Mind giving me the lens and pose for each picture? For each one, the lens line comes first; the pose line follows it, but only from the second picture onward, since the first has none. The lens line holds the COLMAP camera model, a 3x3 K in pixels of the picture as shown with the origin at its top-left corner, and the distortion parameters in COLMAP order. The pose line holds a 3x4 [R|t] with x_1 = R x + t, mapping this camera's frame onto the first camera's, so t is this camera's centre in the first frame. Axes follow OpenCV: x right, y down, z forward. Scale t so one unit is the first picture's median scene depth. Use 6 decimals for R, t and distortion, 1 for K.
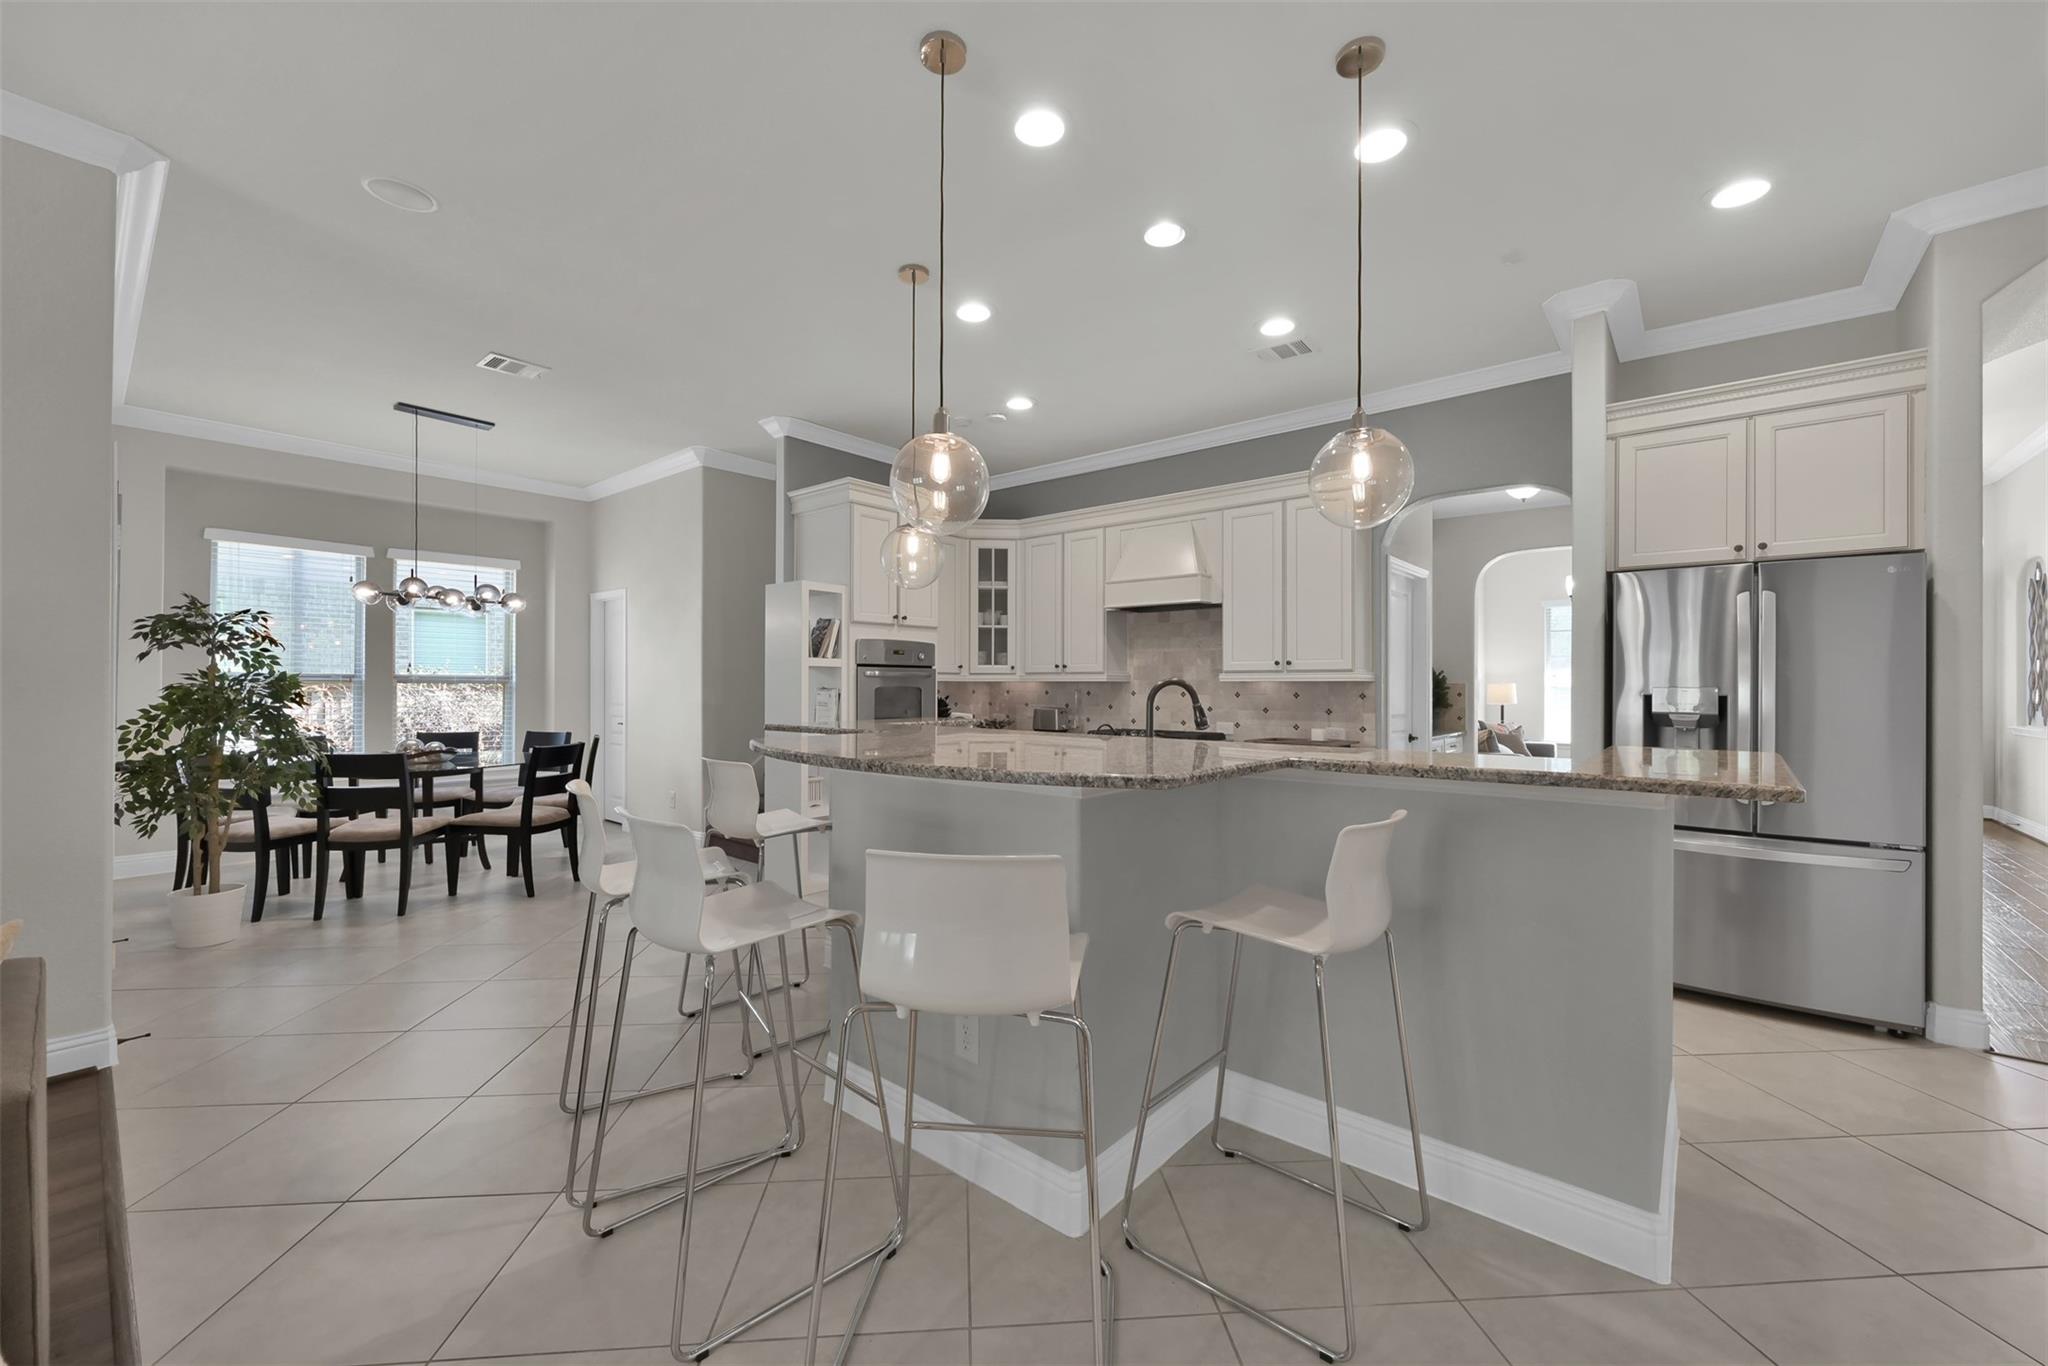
lens RADIAL K [[807.2, 0, 1024.0], [0, 807.2, 683.0], [0, 0, 1]] dist [-0.000556, 0.000147]
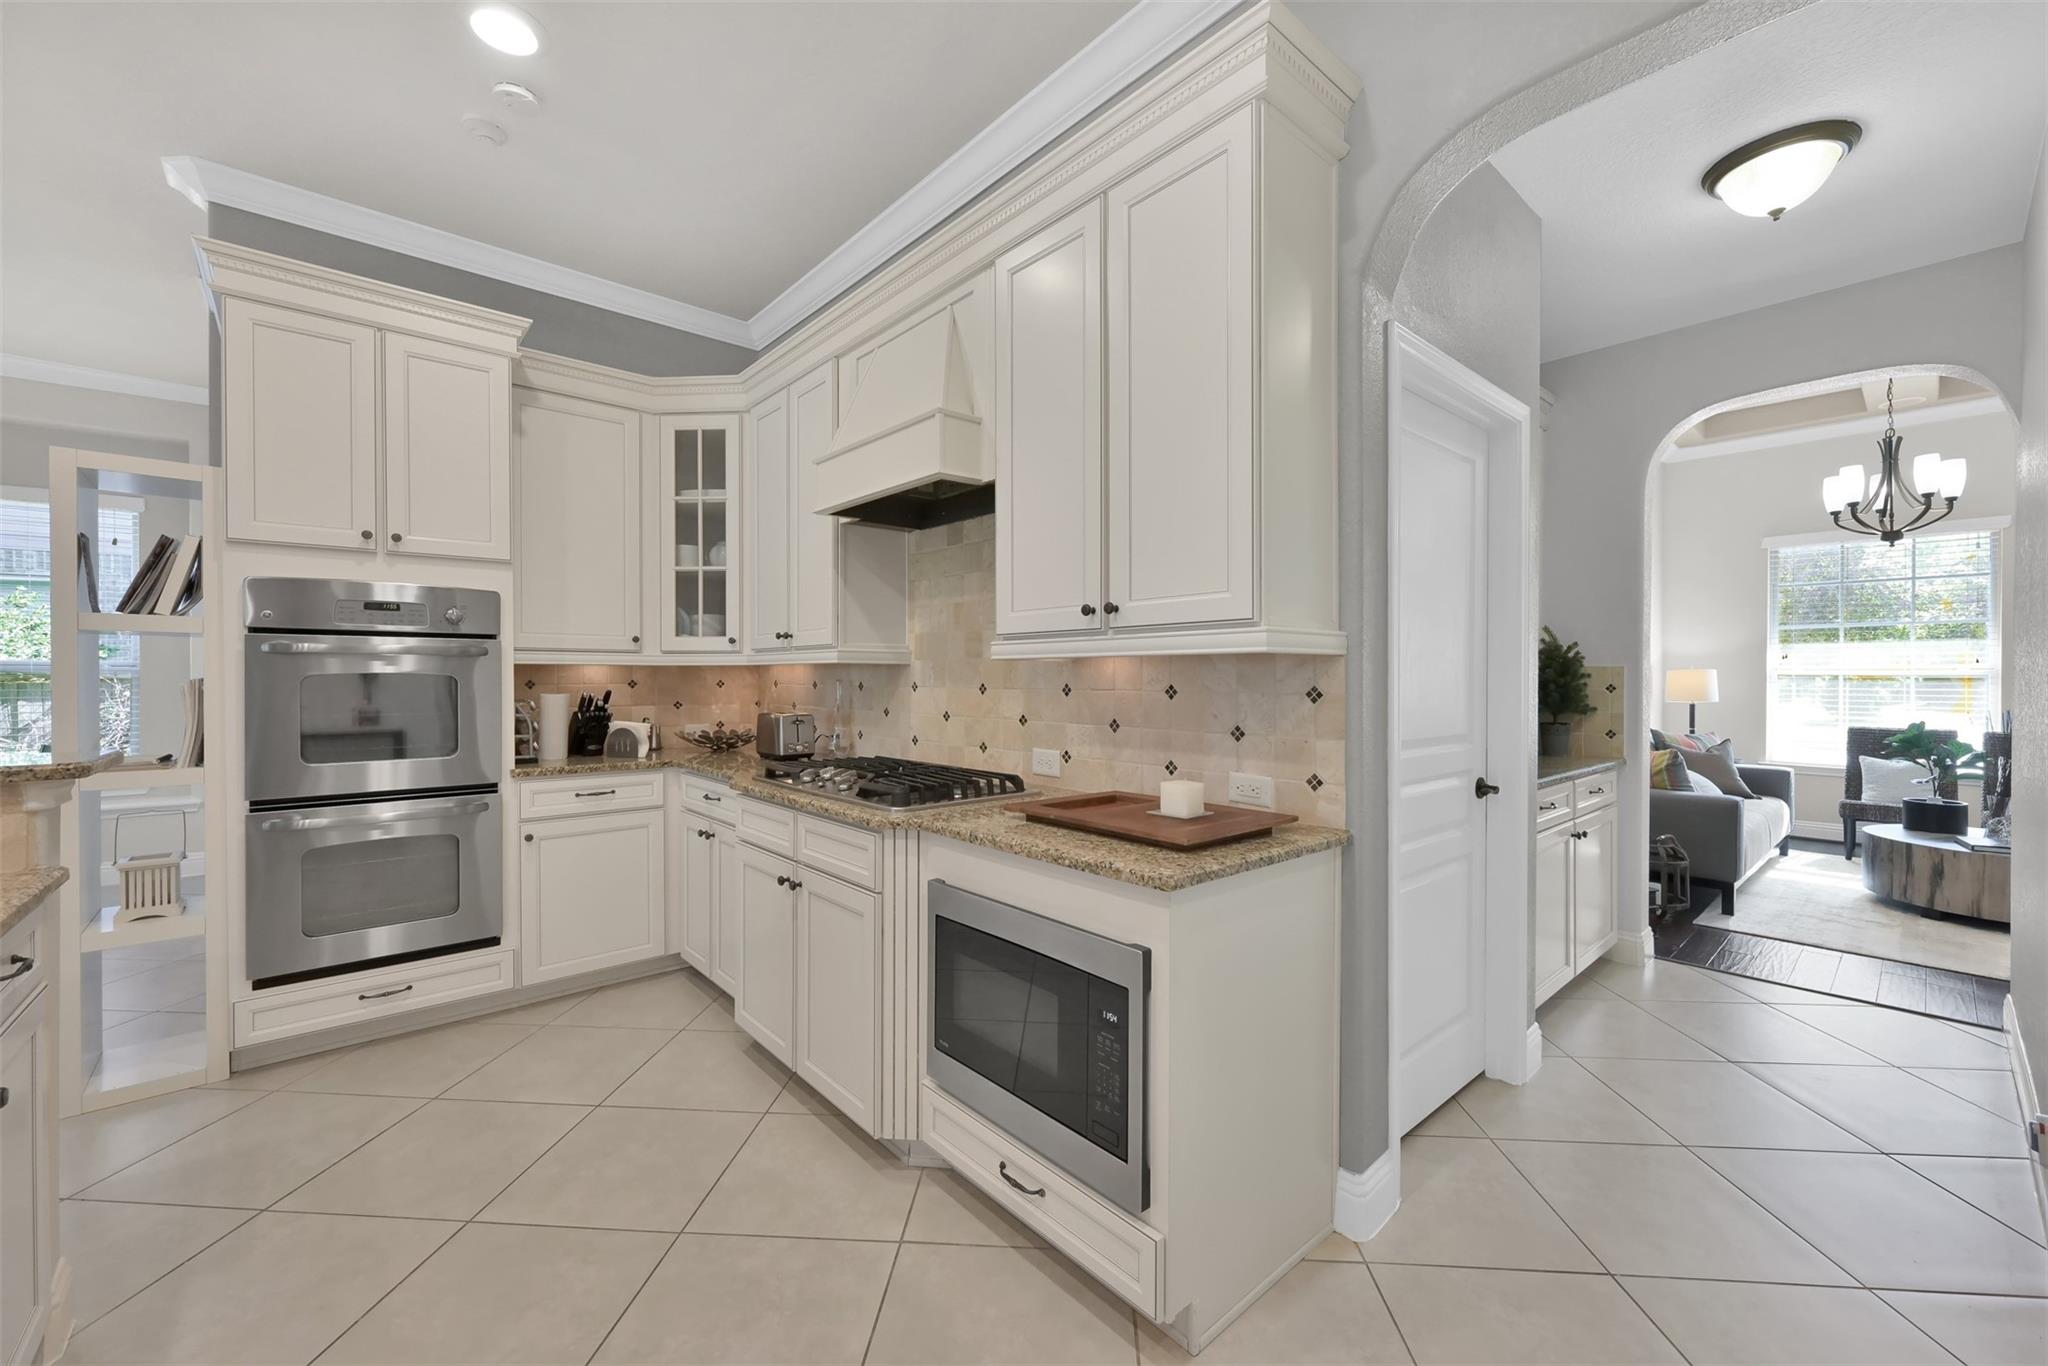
lens RADIAL K [[807.2, 0, 1024.0], [0, 807.2, 683.0], [0, 0, 1]] dist [-0.000556, 0.000147]
pose [[0.989014, -0.001576, -0.147811, 0.281198], [0.002977, 0.999953, 0.009256, 0.005816], [0.147789, -0.009595, 0.988972, 0.498125]]
